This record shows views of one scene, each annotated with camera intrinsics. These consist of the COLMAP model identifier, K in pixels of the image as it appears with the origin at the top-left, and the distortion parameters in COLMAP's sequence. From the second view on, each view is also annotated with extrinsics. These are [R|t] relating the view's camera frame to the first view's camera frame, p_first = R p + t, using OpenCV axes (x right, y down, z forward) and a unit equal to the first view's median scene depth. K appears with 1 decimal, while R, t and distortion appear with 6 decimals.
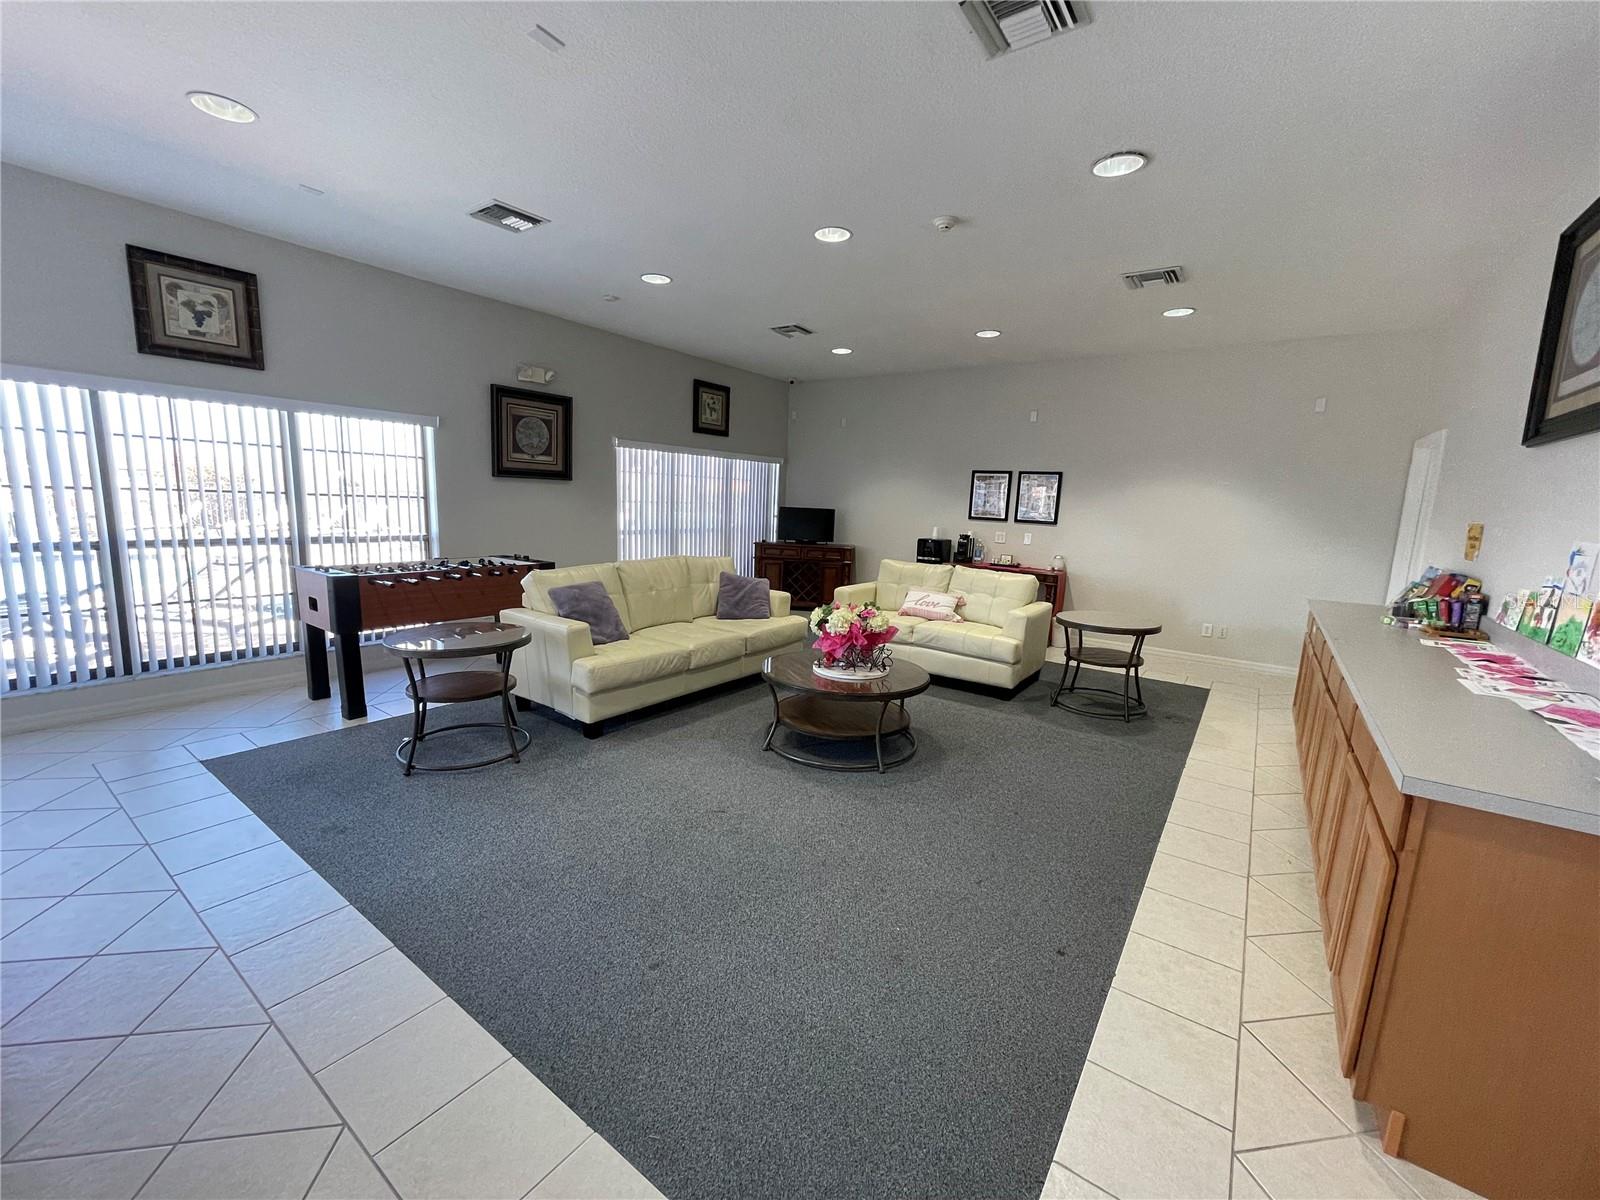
lens RADIAL K [[644.3, 0, 800.0], [0, 644.3, 600.0], [0, 0, 1]] dist [0.001876, -0.000711]
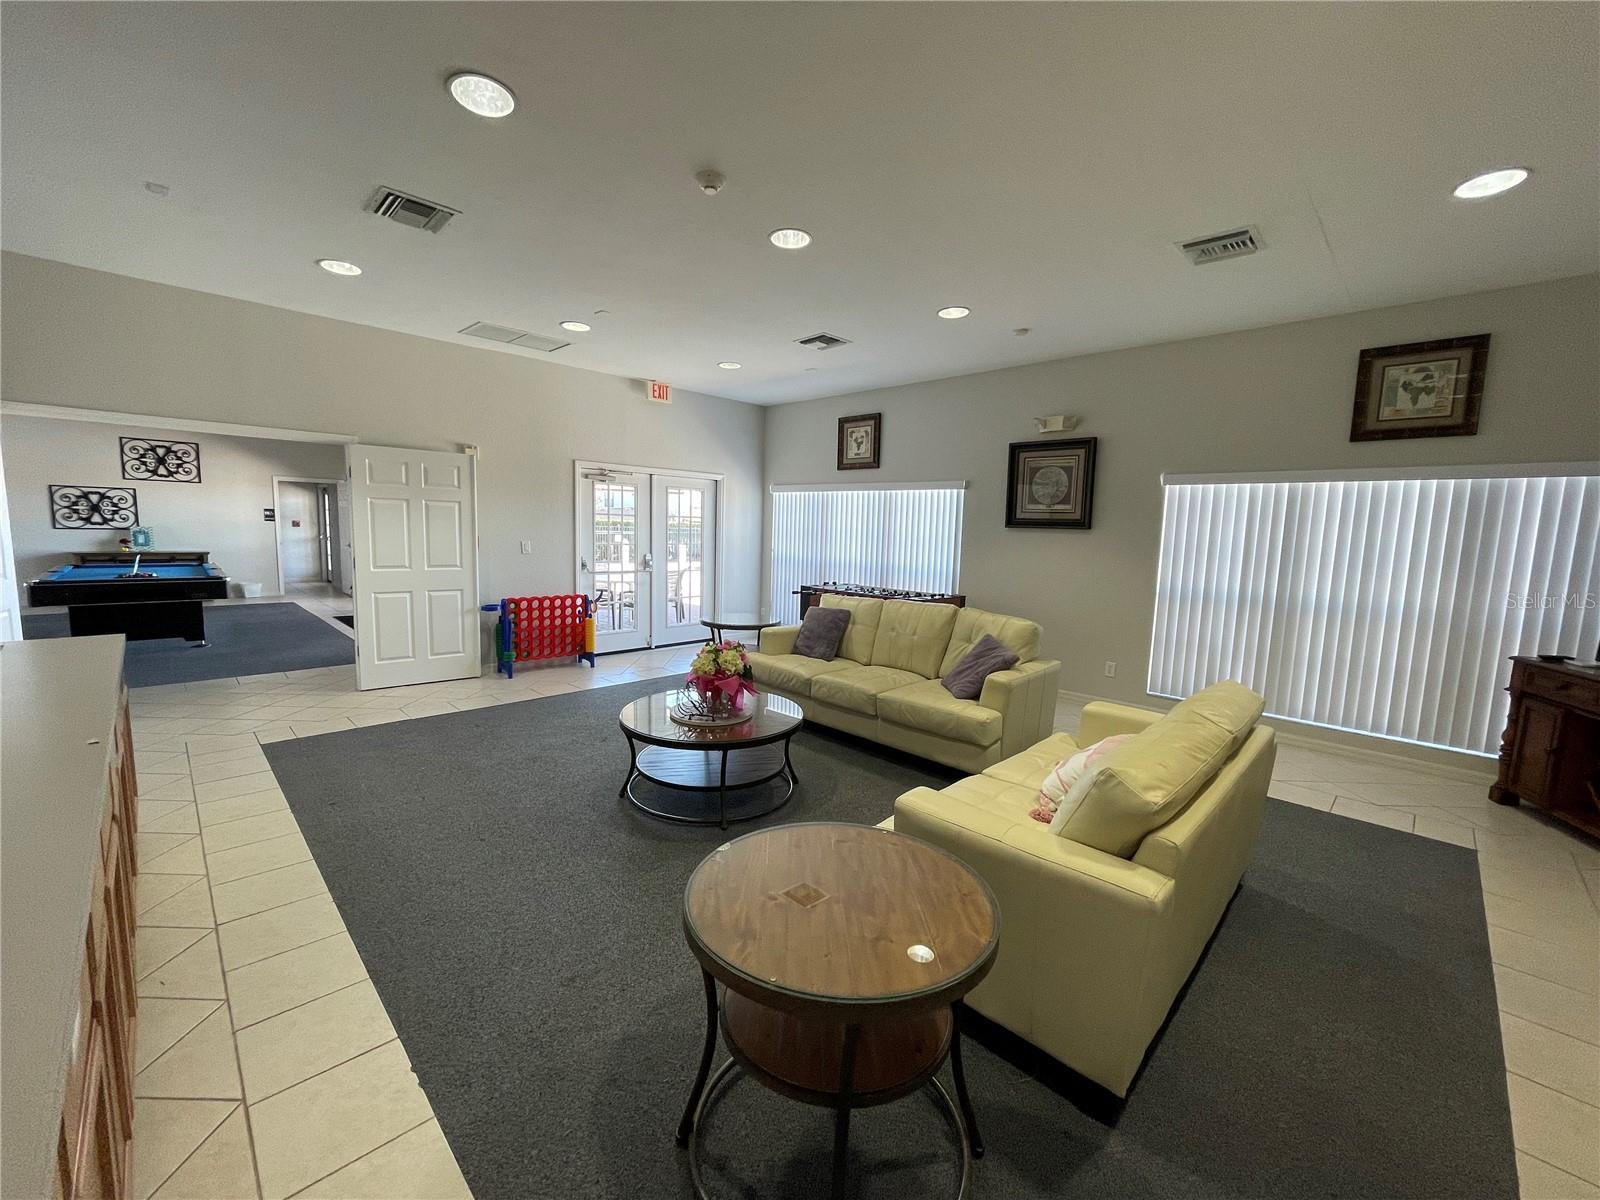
lens RADIAL K [[644.3, 0, 800.0], [0, 644.3, 600.0], [0, 0, 1]] dist [0.001876, -0.000711]
pose [[-0.157189, 0.062573, -0.985584, 0.611579], [-0.196079, 0.976145, 0.093246, -0.099362], [0.967907, 0.207909, -0.141170, 0.791641]]
